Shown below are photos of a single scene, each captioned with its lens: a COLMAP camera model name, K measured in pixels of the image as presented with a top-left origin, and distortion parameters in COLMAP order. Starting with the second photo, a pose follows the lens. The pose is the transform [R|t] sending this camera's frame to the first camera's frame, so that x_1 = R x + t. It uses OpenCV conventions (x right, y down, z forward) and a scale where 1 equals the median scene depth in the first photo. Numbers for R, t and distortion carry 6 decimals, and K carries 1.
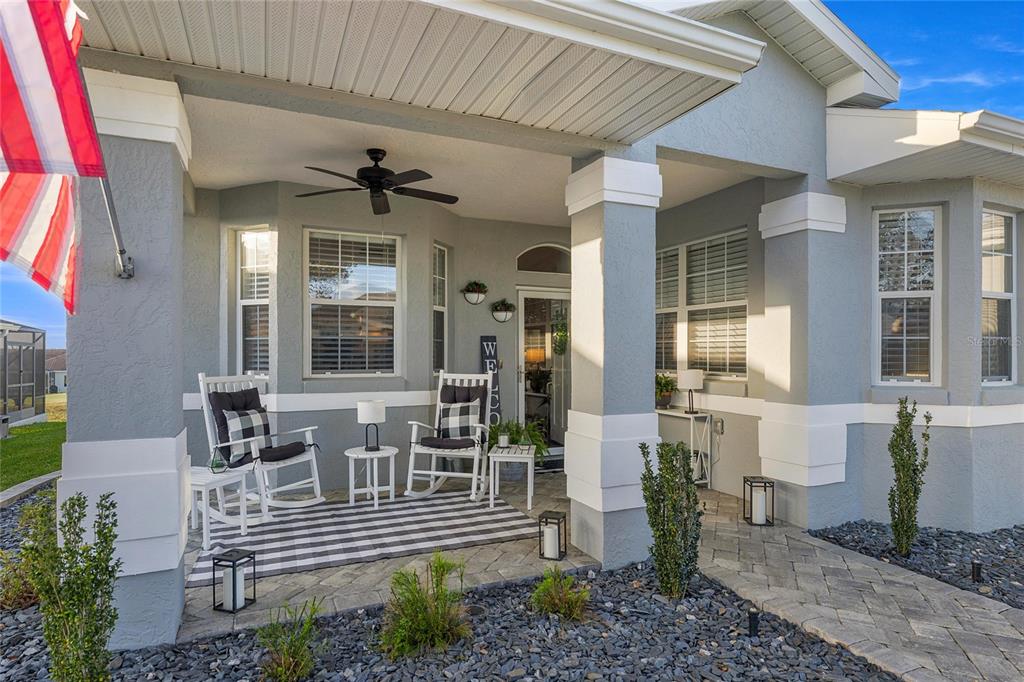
lens RADIAL K [[573.3, 0, 514.7], [0, 573.3, 345.9], [0, 0, 1]] dist [-0.001811, -0.000117]
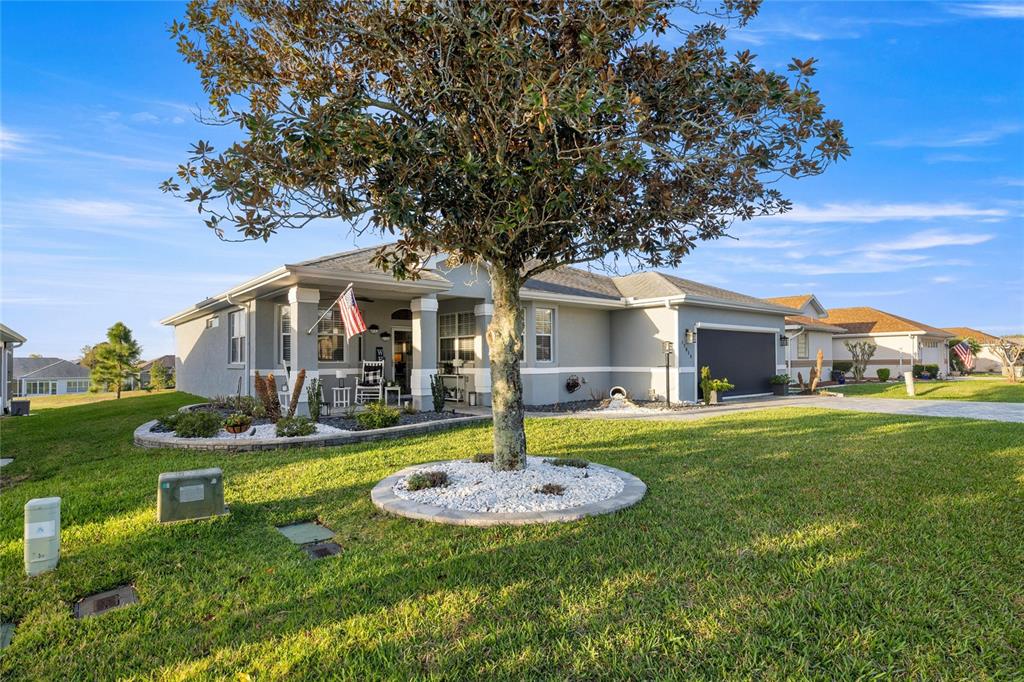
lens RADIAL K [[559.4, 0, 514.8], [0, 559.4, 345.6], [0, 0, 1]] dist [-0.001078, 0.000064]
pose [[0.965477, 0.000828, 0.260487, -0.136537], [0.002431, 0.999923, -0.012187, 0.009815], [-0.260477, 0.012399, 0.965400, -1.789017]]
